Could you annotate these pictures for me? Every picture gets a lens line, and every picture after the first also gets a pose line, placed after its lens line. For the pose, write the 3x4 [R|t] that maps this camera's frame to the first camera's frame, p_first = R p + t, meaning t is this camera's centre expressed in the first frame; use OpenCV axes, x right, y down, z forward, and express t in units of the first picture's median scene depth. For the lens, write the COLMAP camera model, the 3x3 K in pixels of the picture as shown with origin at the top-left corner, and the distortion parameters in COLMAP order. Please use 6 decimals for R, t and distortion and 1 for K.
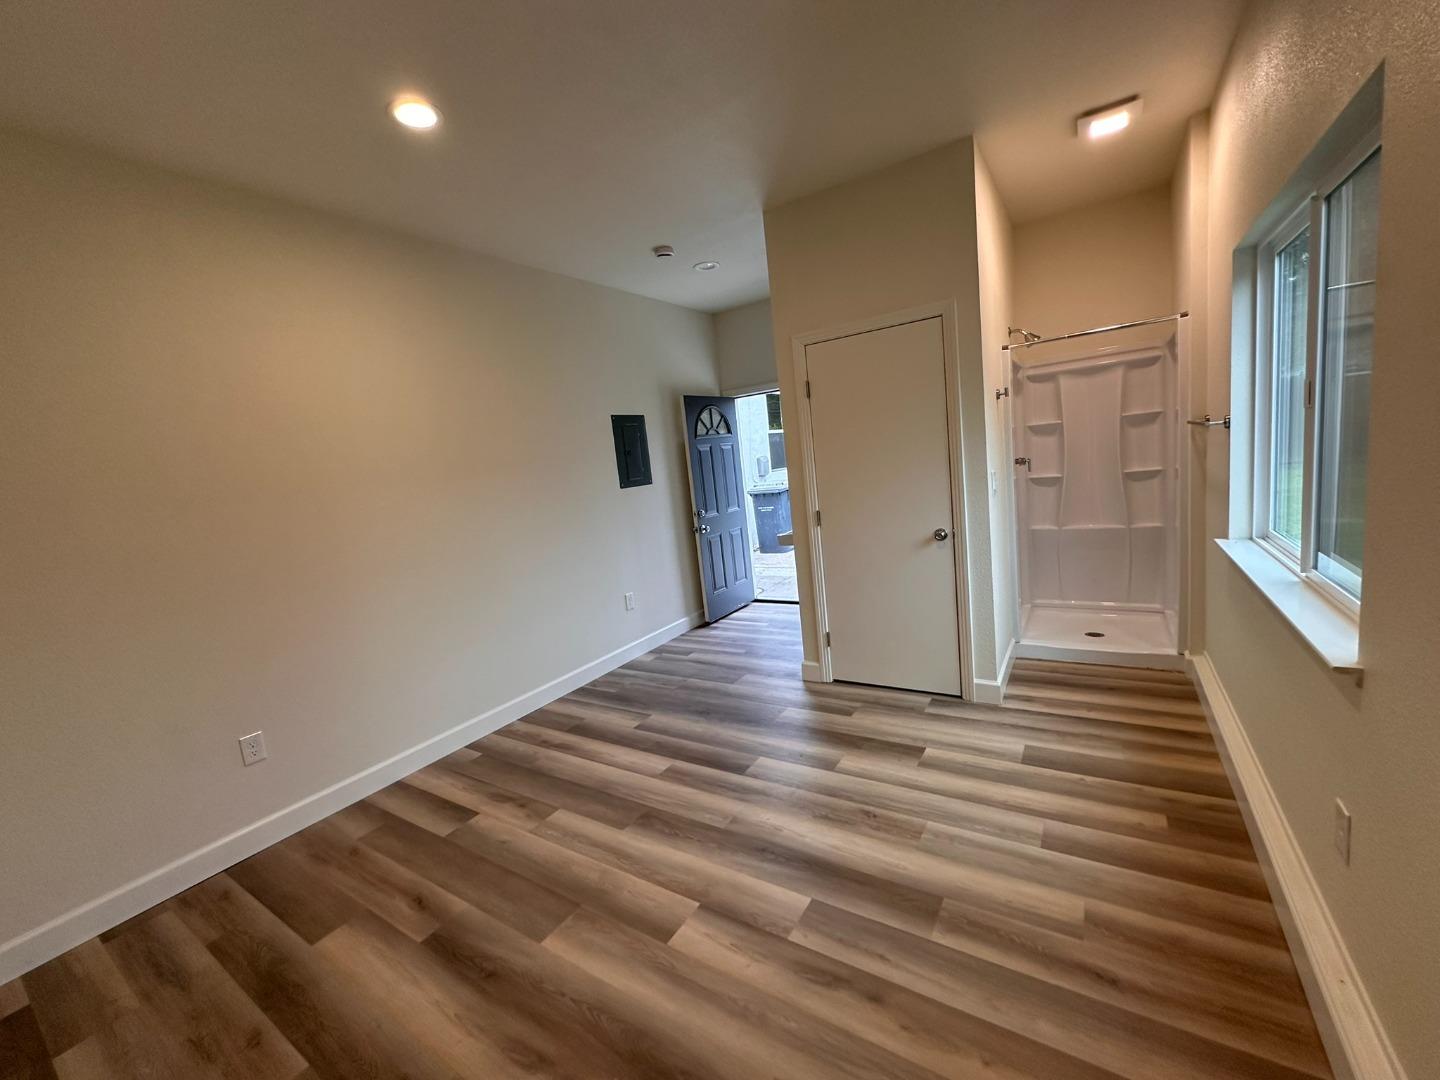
lens RADIAL K [[571.8, 0, 720.0], [0, 571.8, 540.0], [0, 0, 1]] dist [-0.000357, 0.000149]
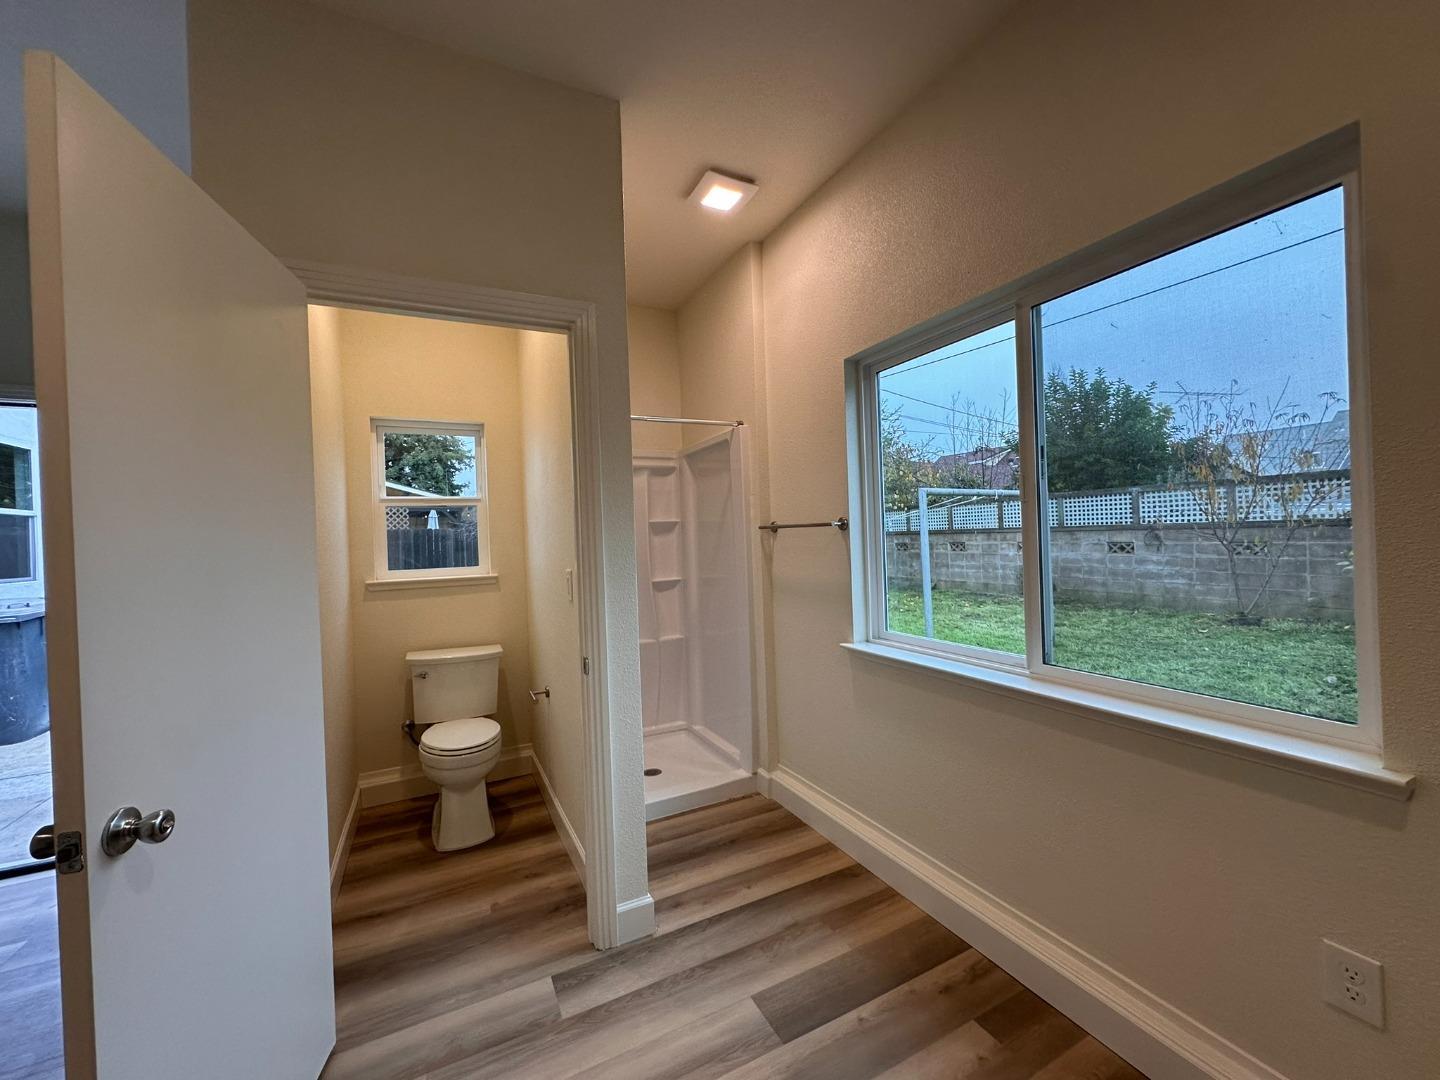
lens RADIAL K [[576.2, 0, 720.0], [0, 576.2, 540.0], [0, 0, 1]] dist [0.003223, 0.000247]
pose [[0.508844, 0.086194, 0.856533, -0.061553], [0.099827, 0.982354, -0.158160, -0.032797], [-0.855051, 0.165984, 0.491260, 0.558797]]
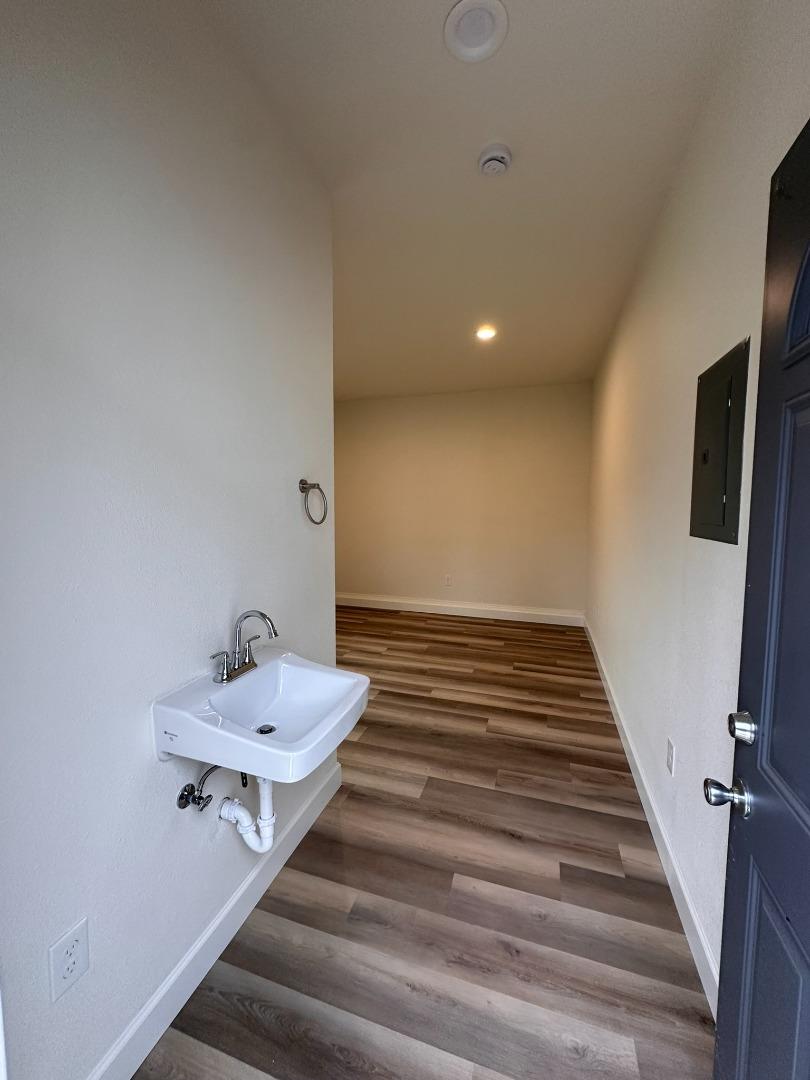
lens RADIAL K [[428.9, 0, 405.0], [0, 428.9, 540.0], [0, 0, 1]] dist [-0.000357, 0.000149]
pose [[-0.960420, 0.122870, -0.249992, 0.199243], [0.060996, 0.968444, 0.241651, -0.262719], [0.271795, 0.216838, -0.937608, 1.802614]]
